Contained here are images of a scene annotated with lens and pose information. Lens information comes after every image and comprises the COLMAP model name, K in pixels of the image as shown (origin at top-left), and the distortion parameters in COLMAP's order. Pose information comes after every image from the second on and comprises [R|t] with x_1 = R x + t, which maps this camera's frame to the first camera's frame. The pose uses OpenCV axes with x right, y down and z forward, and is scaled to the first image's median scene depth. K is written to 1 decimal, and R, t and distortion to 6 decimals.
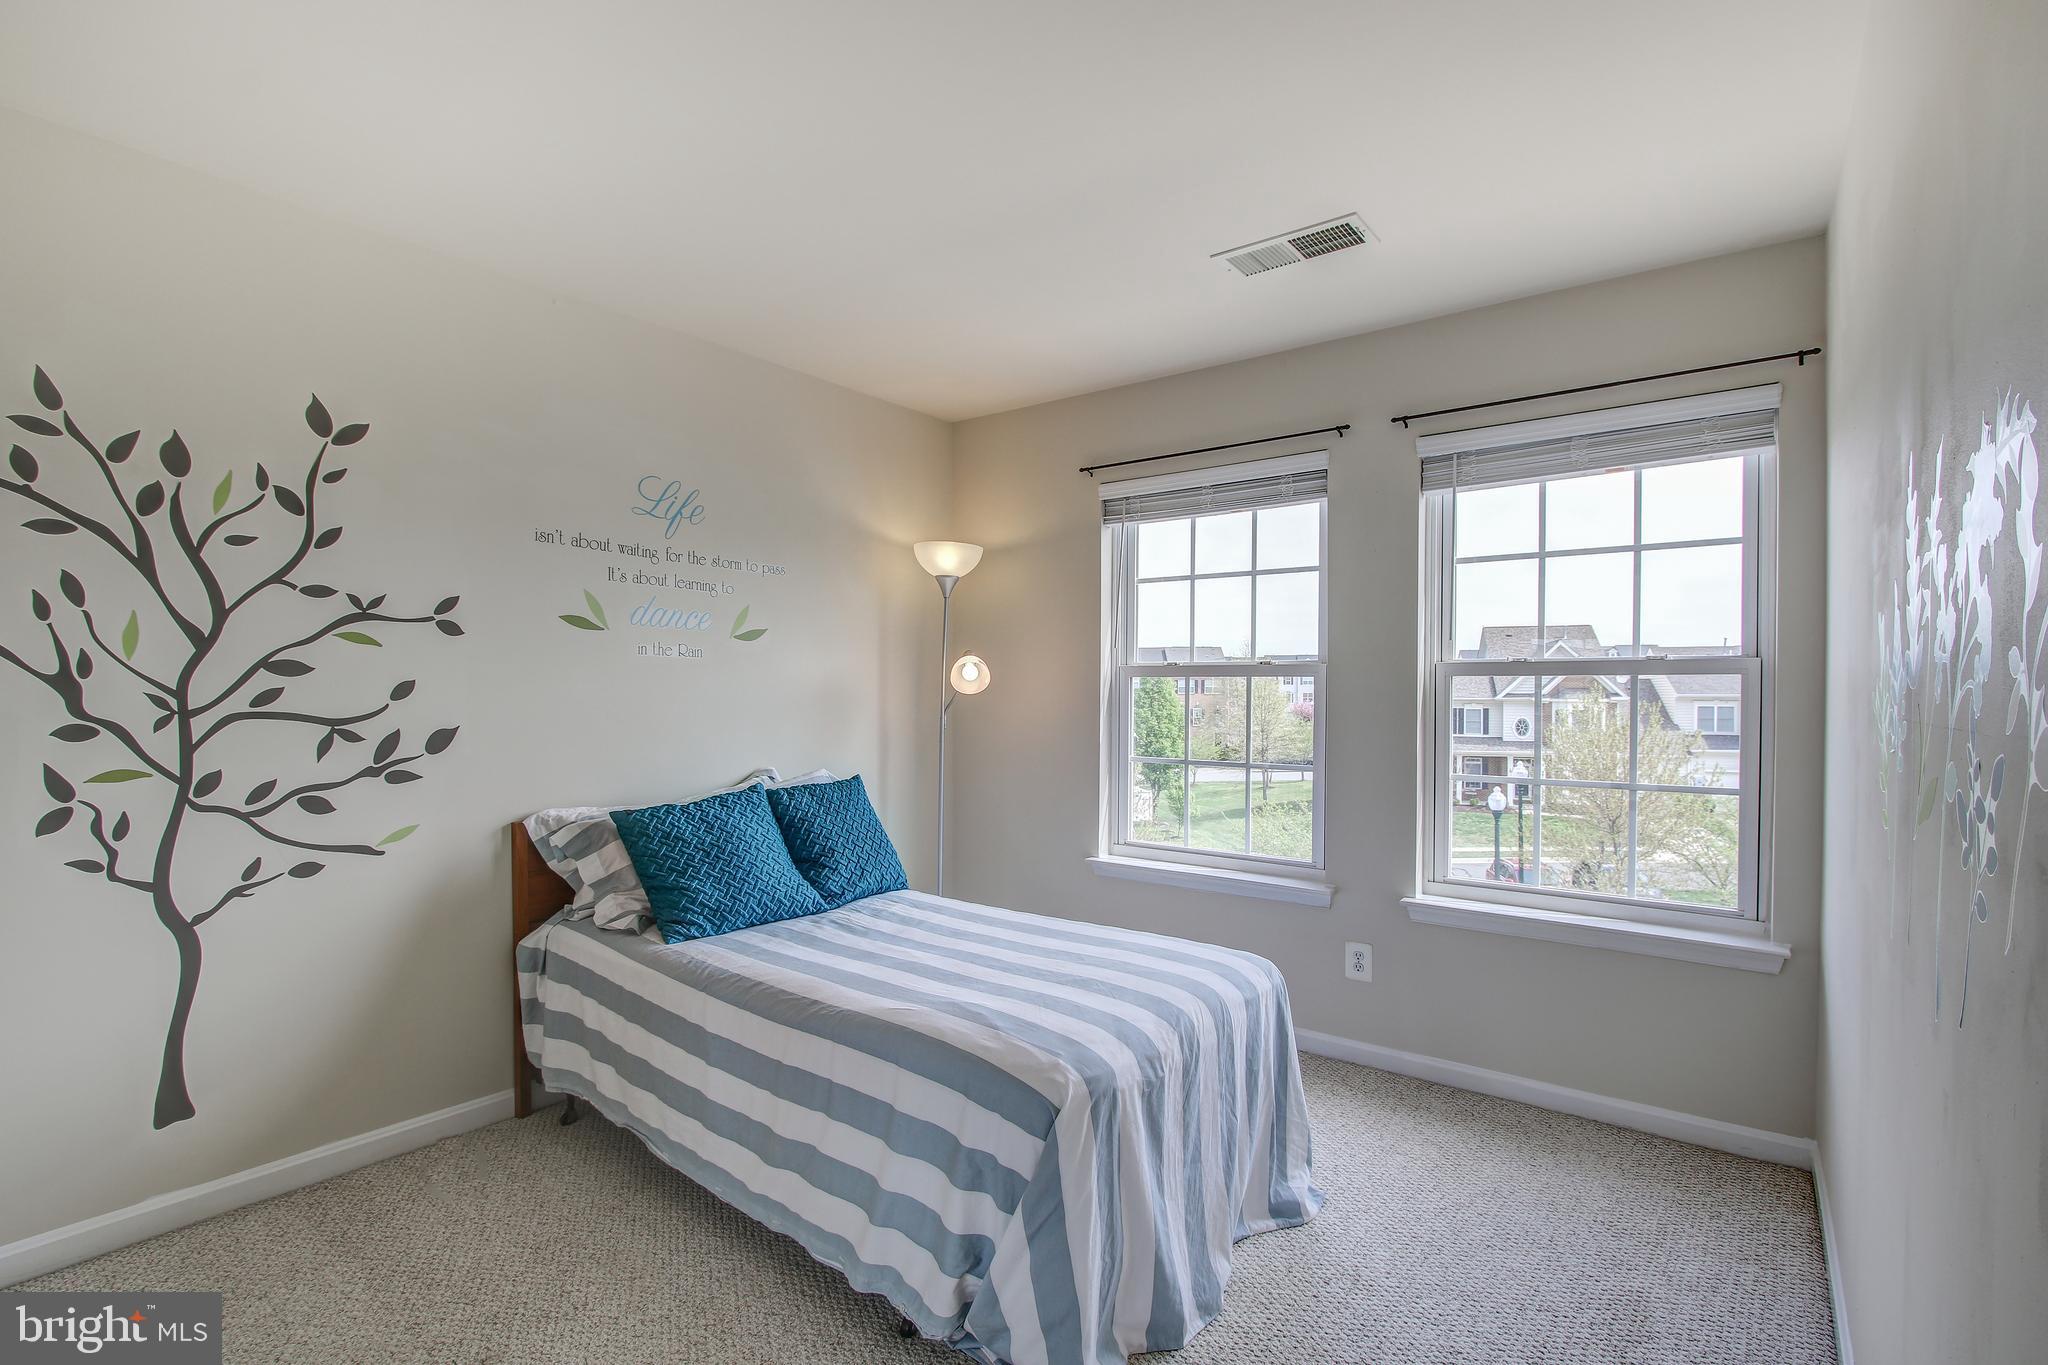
lens RADIAL K [[956.2, 0, 1022.1], [0, 956.2, 683.5], [0, 0, 1]] dist [-0.020549, 0.005253]
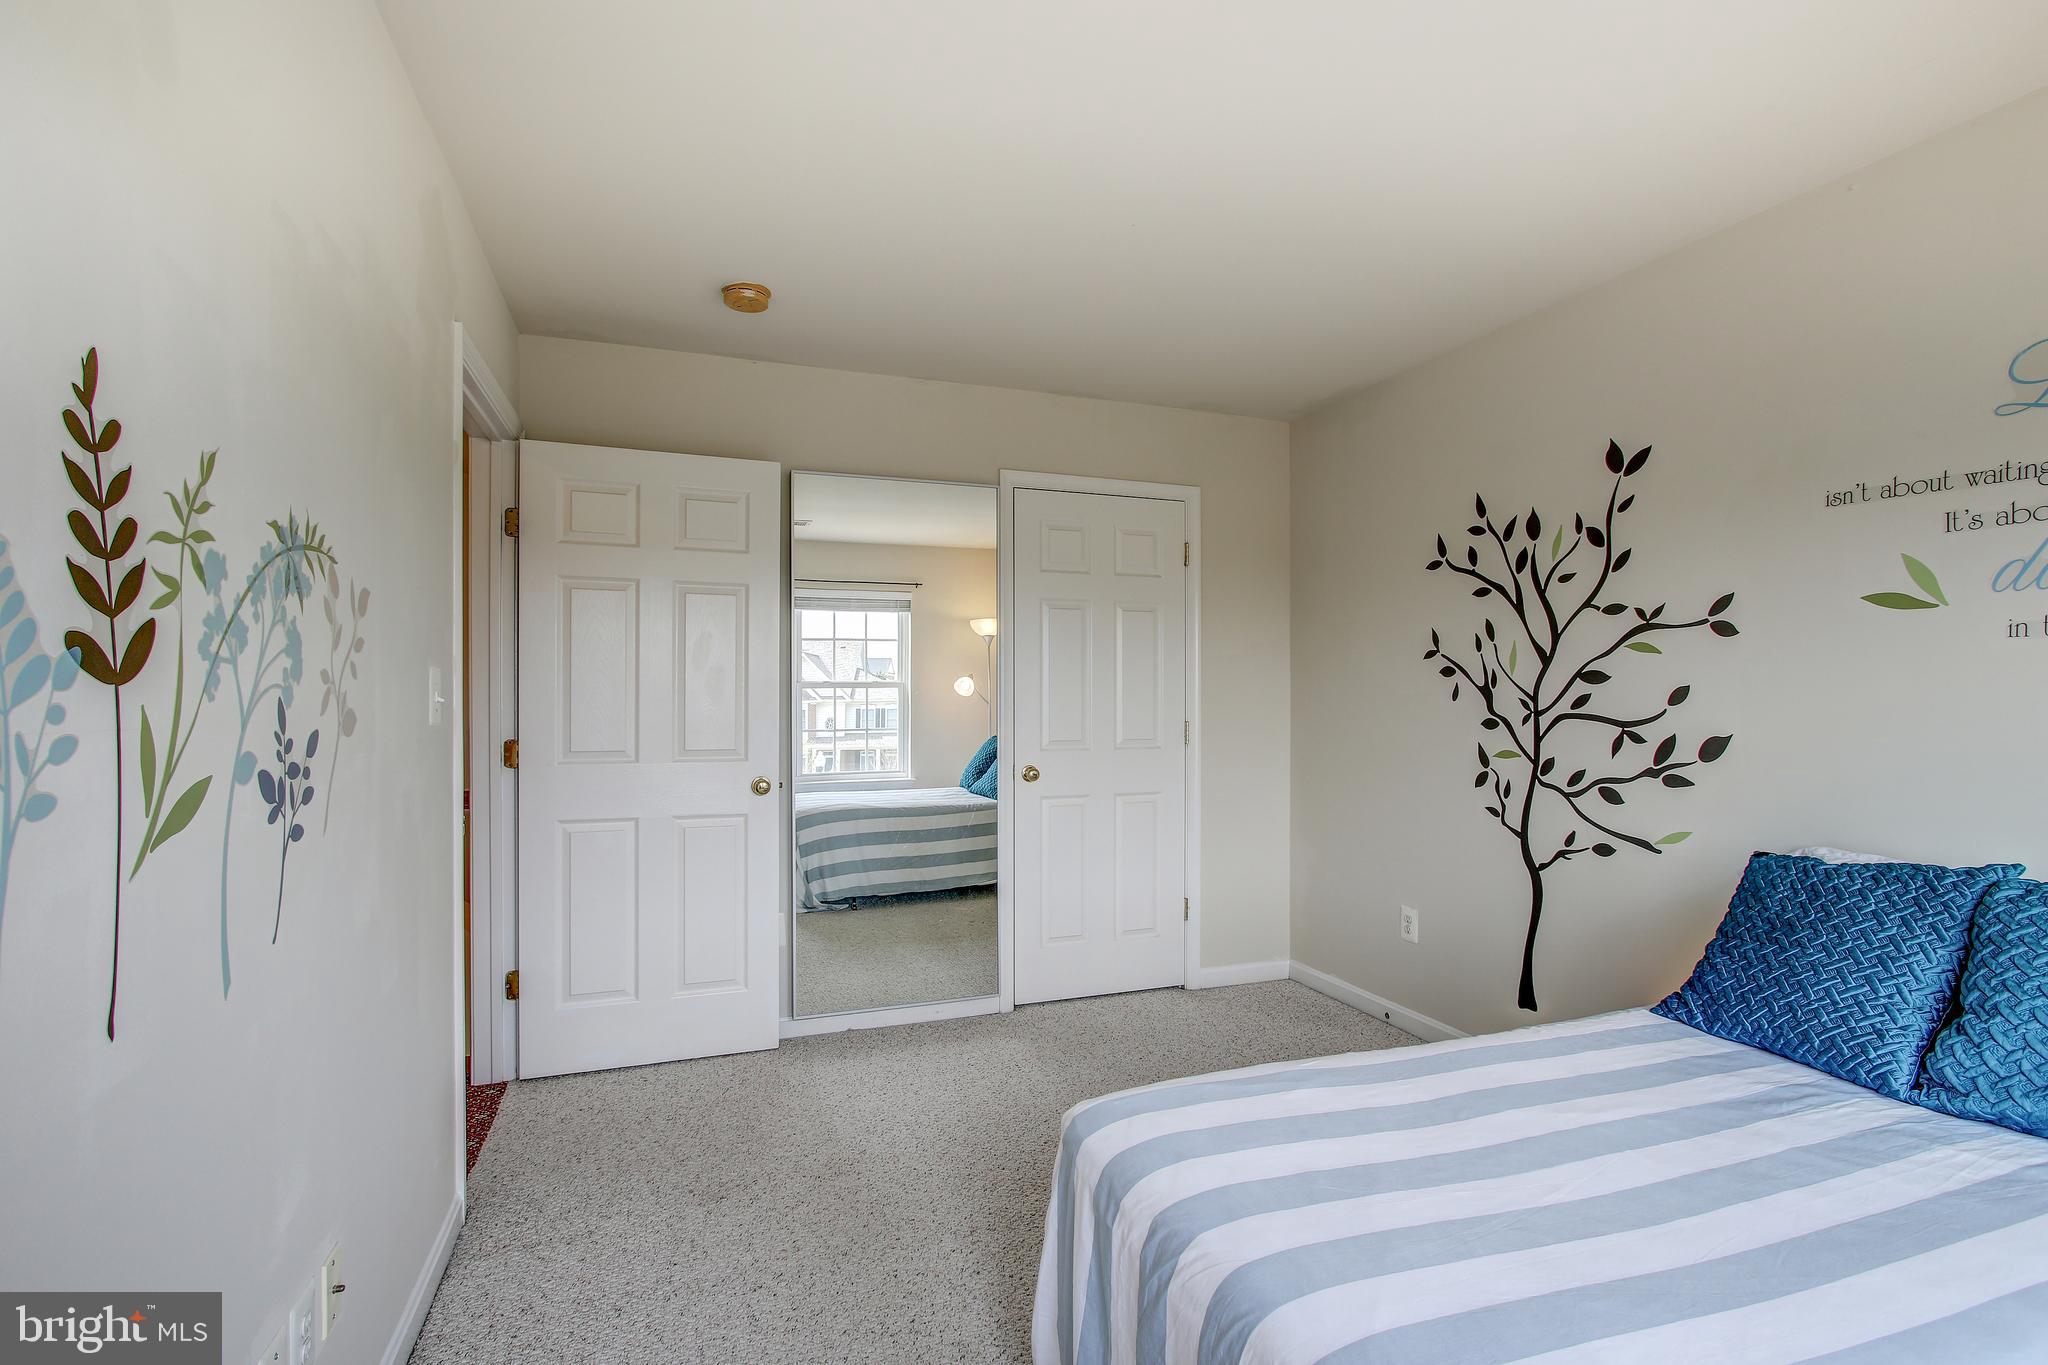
lens RADIAL K [[956.2, 0, 1033.3], [0, 956.2, 688.5], [0, 0, 1]] dist [-0.020549, 0.005253]
pose [[-0.533063, -0.007970, -0.846038, 0.628488], [0.006328, 0.999890, -0.013407, 0.009660], [0.846052, -0.012500, -0.532954, 1.062339]]
